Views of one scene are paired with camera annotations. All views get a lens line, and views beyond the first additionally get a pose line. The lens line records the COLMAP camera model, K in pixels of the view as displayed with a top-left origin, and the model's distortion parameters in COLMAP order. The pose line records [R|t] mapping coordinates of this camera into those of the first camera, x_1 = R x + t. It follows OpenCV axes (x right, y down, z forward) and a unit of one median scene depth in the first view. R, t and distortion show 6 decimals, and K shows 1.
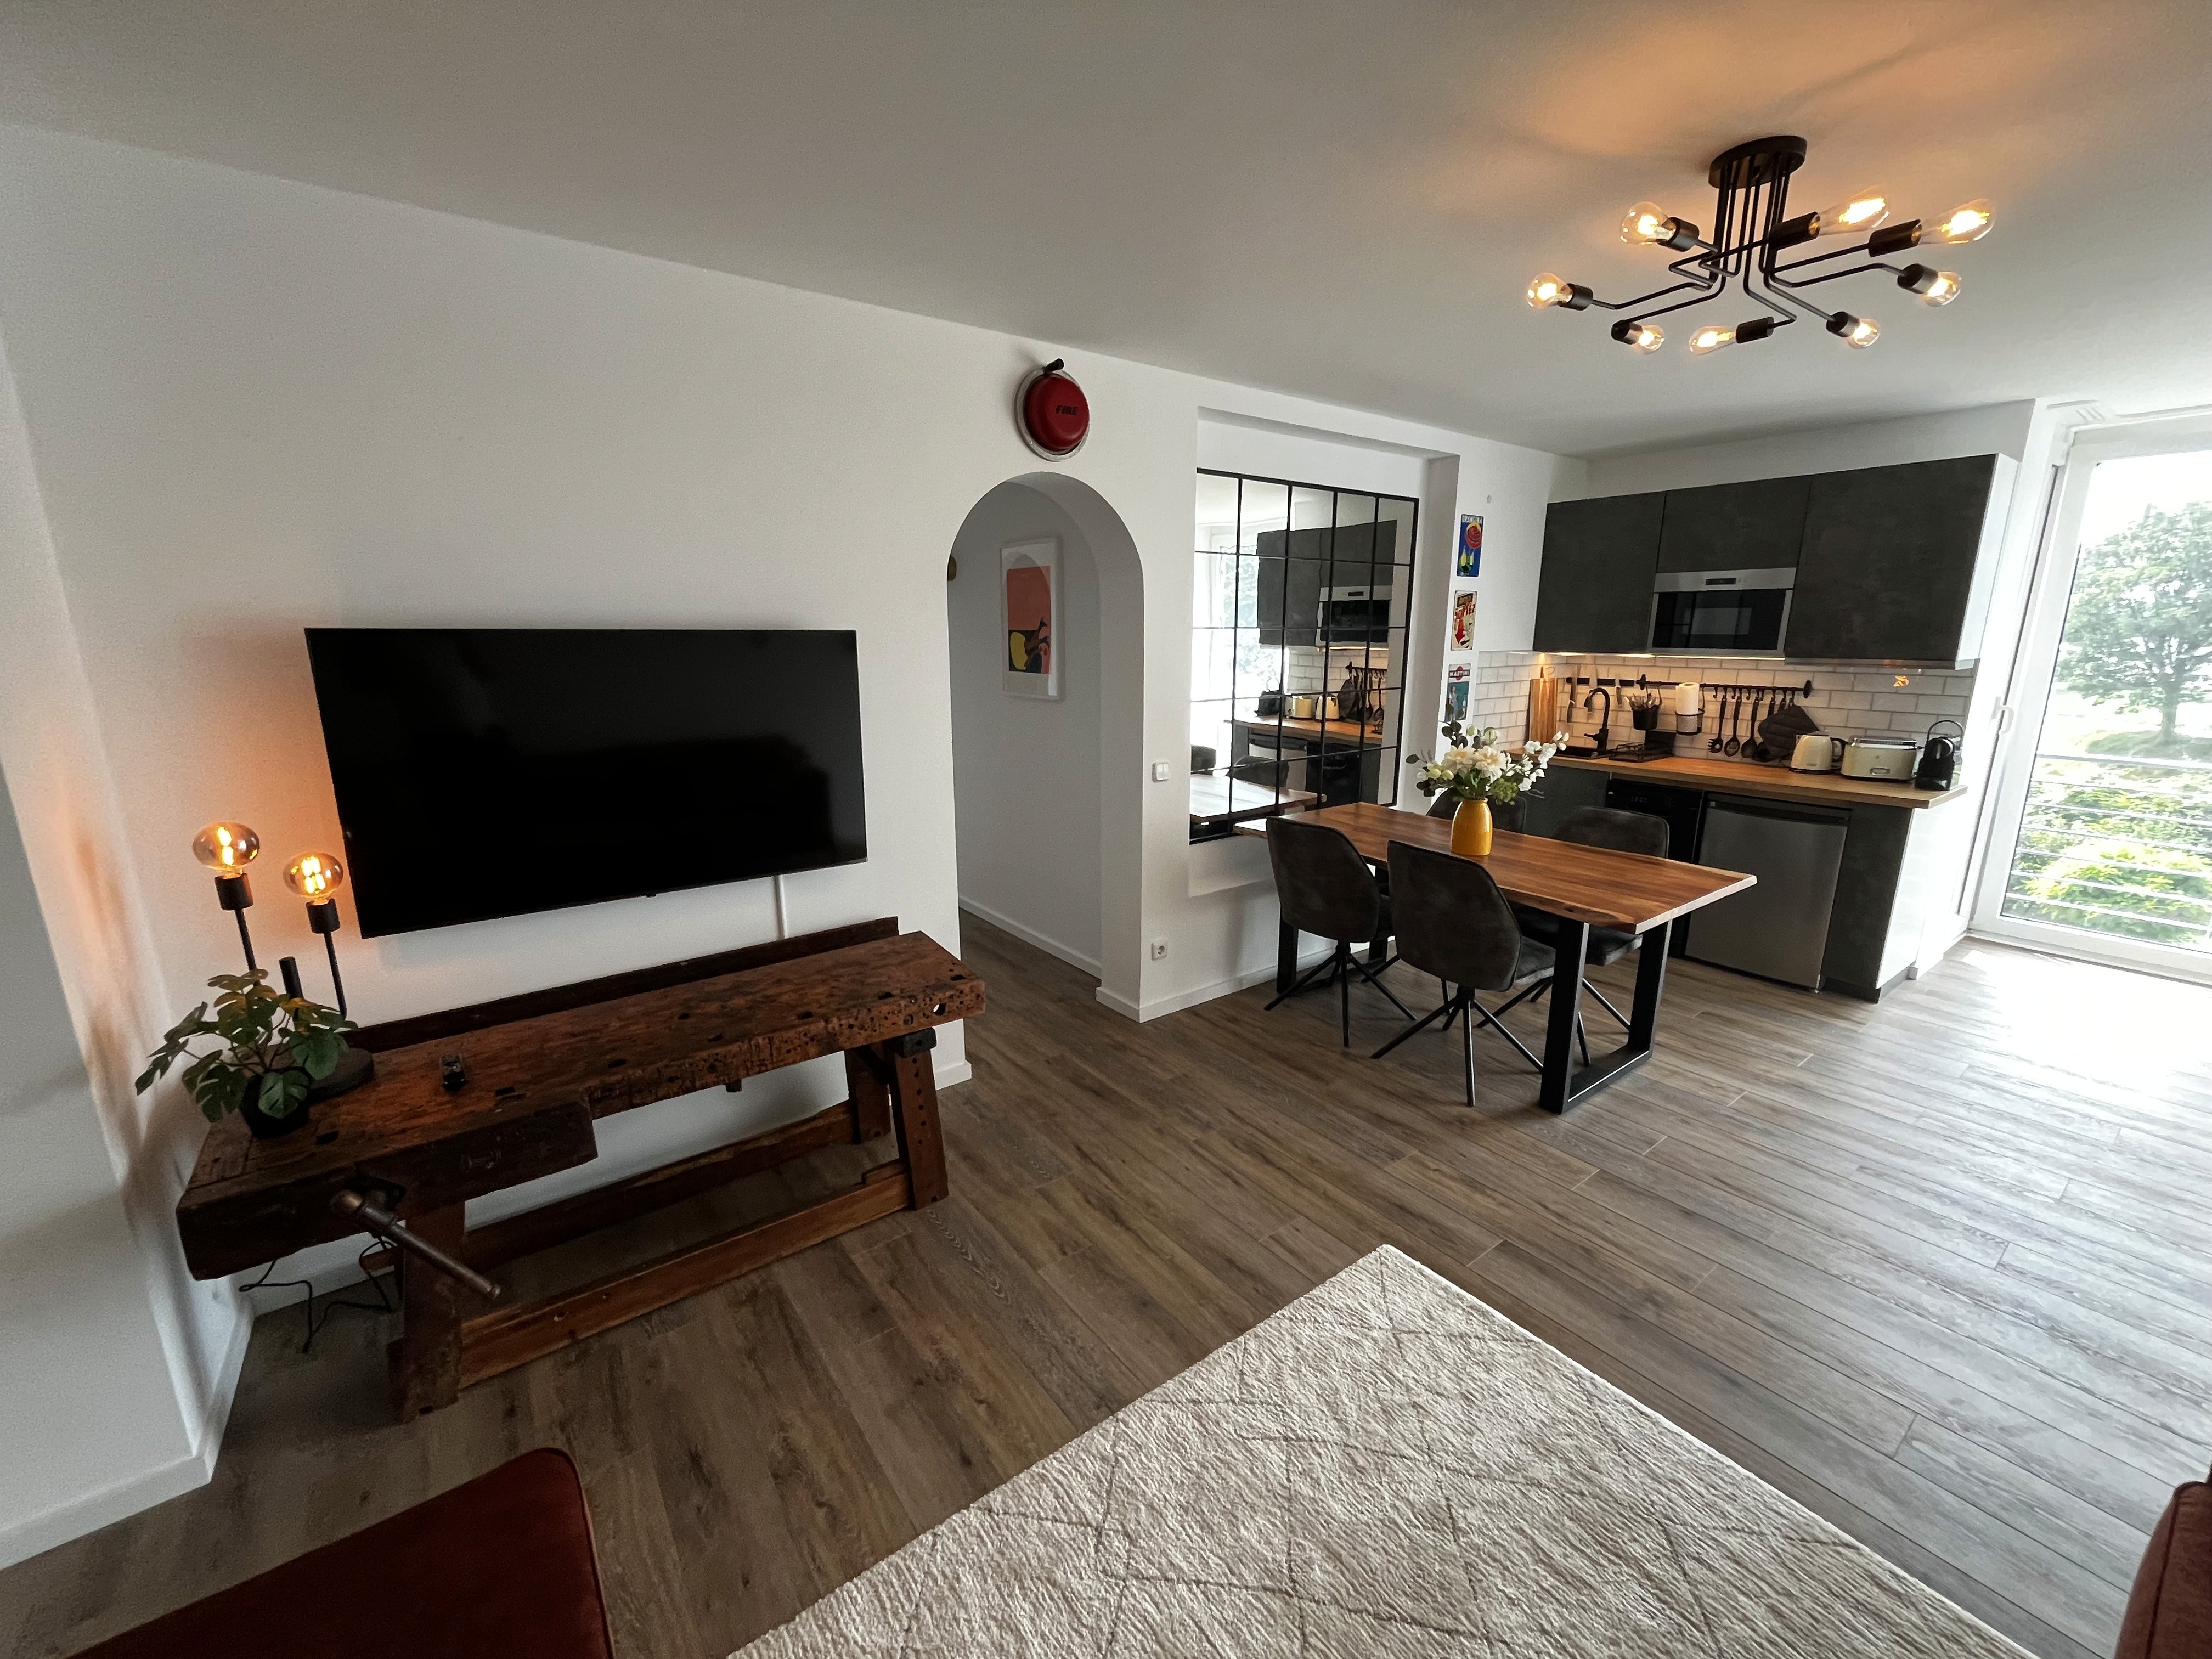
lens RADIAL K [[883.3, 0, 1106.7], [0, 883.3, 837.3], [0, 0, 1]] dist [-0.001585, -0.000172]
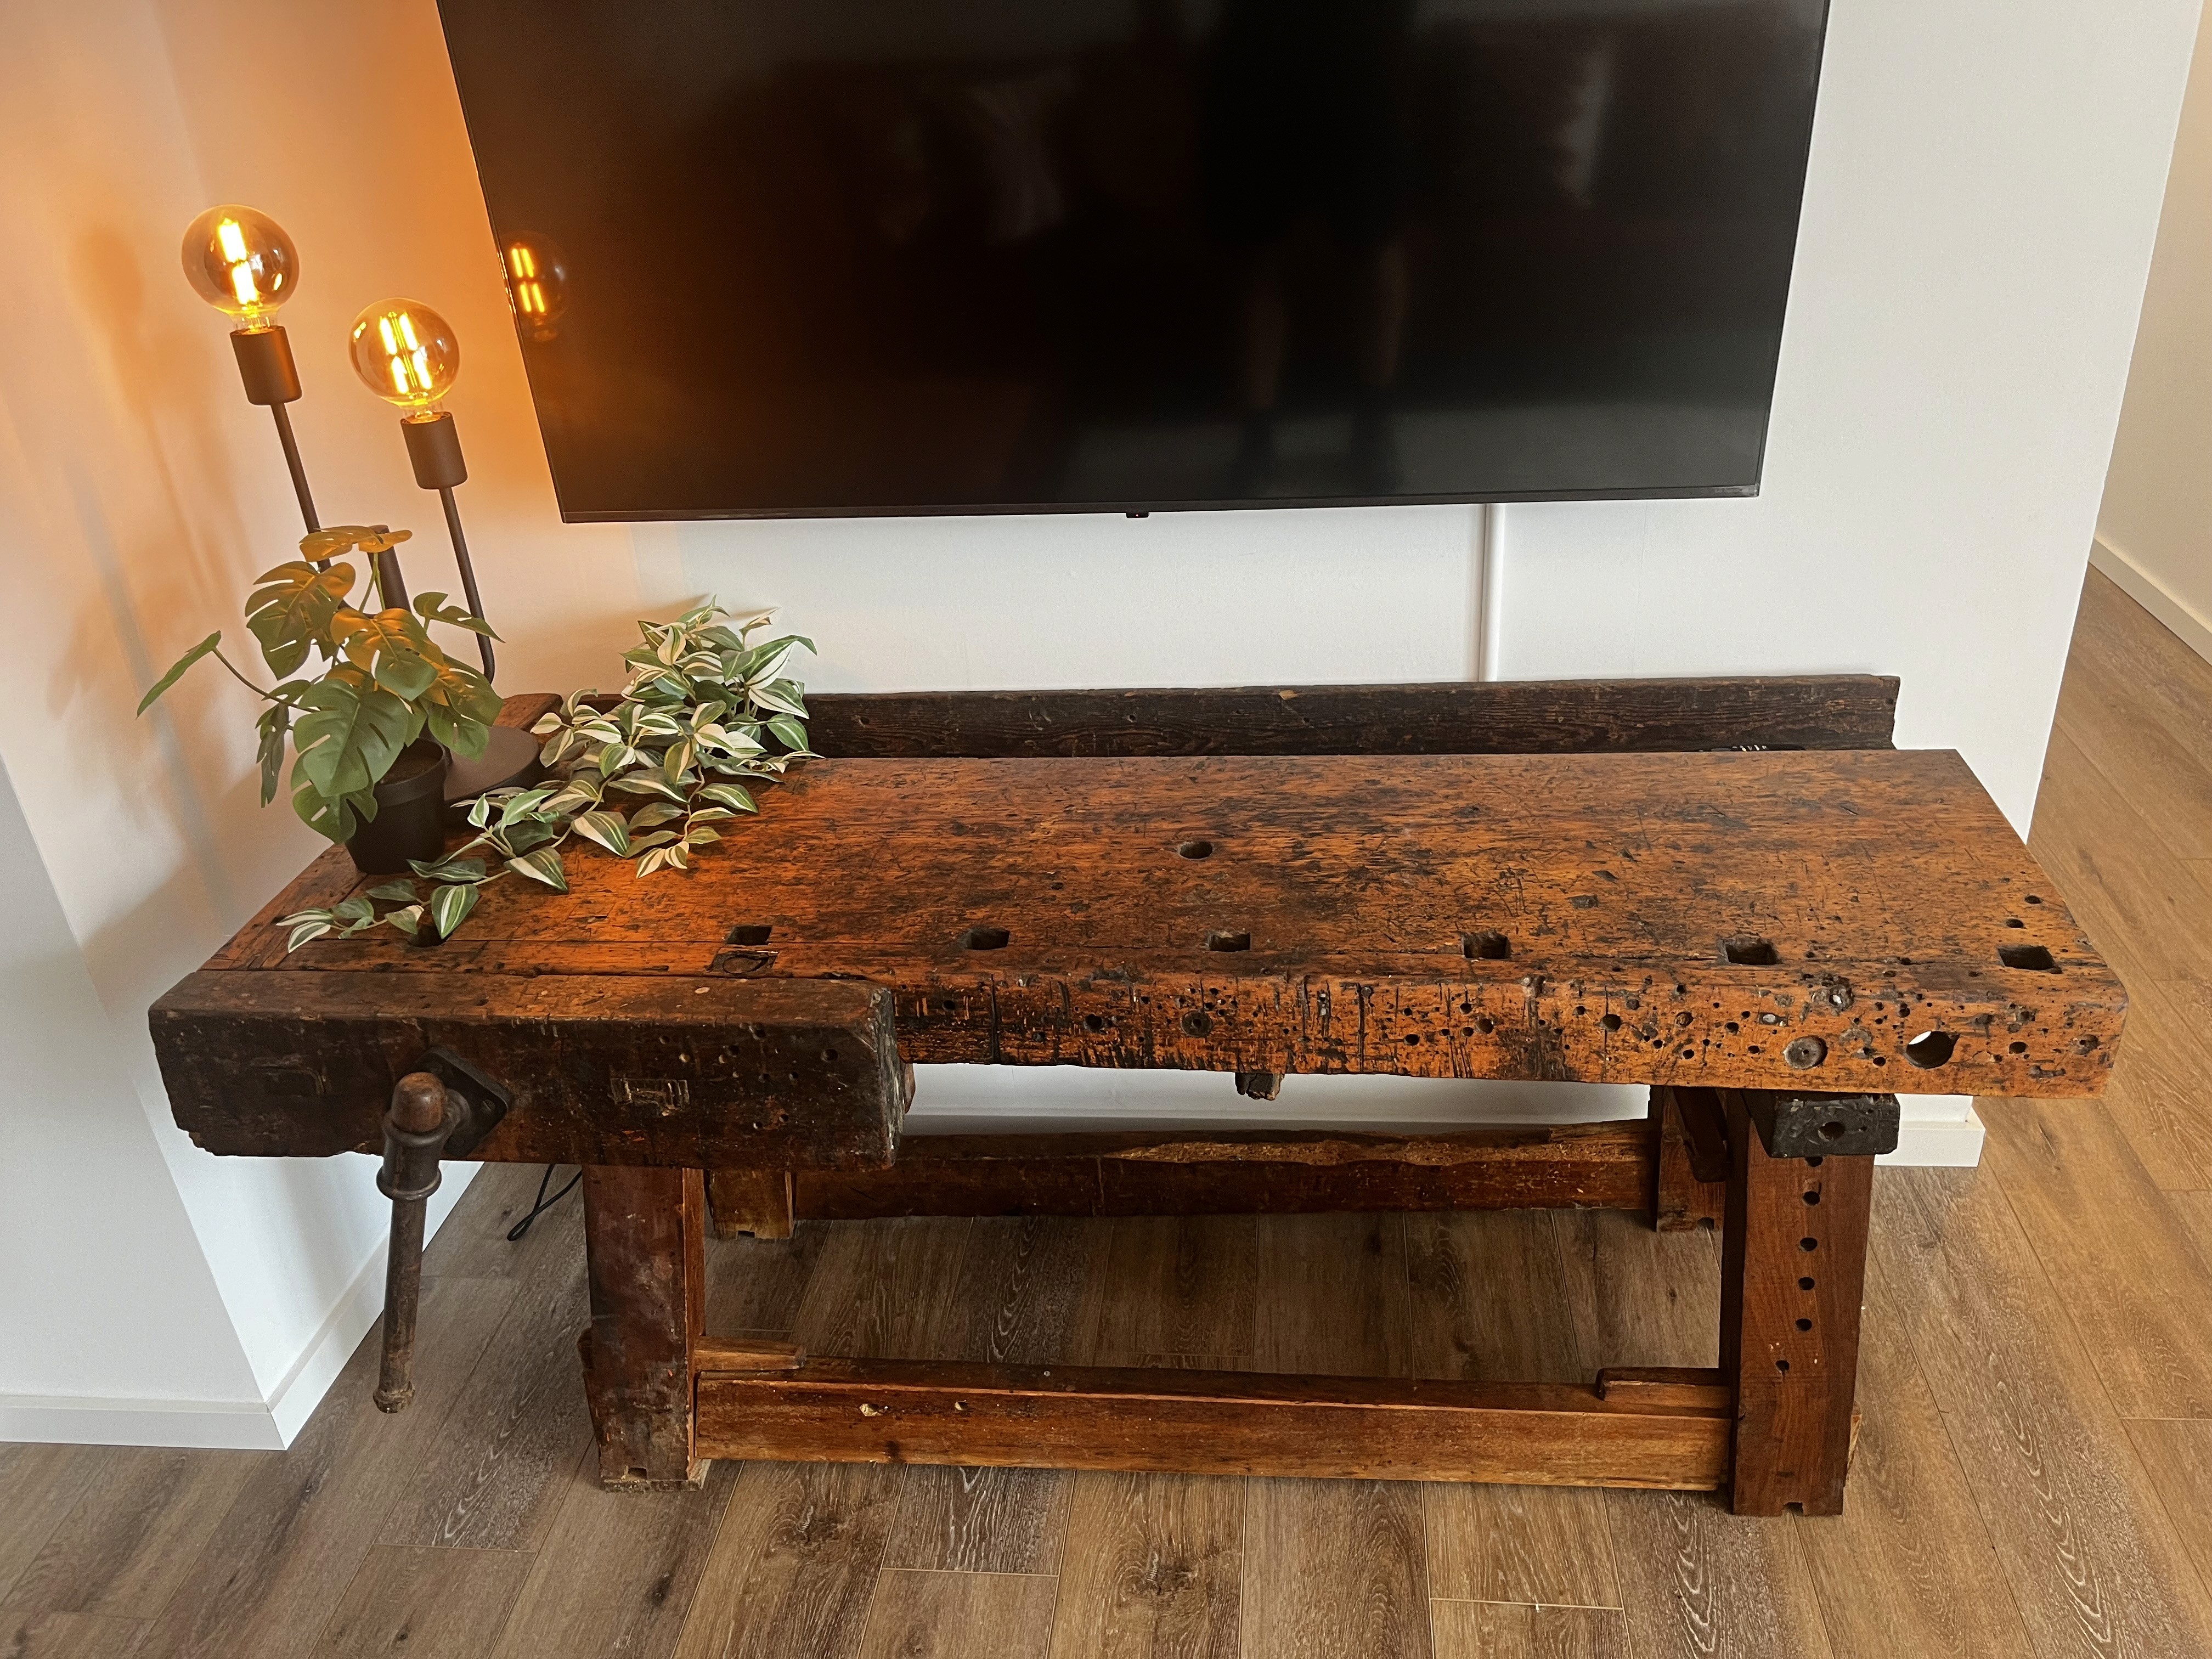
lens RADIAL K [[1660.8, 0, 1139.4], [0, 1660.8, 858.0], [0, 0, 1]] dist [0.063200, -0.088354]
pose [[0.725496, 0.293941, -0.622297, -0.028087], [-0.098574, 0.939263, 0.328738, -0.011486], [0.681130, -0.177156, 0.710407, 0.236576]]
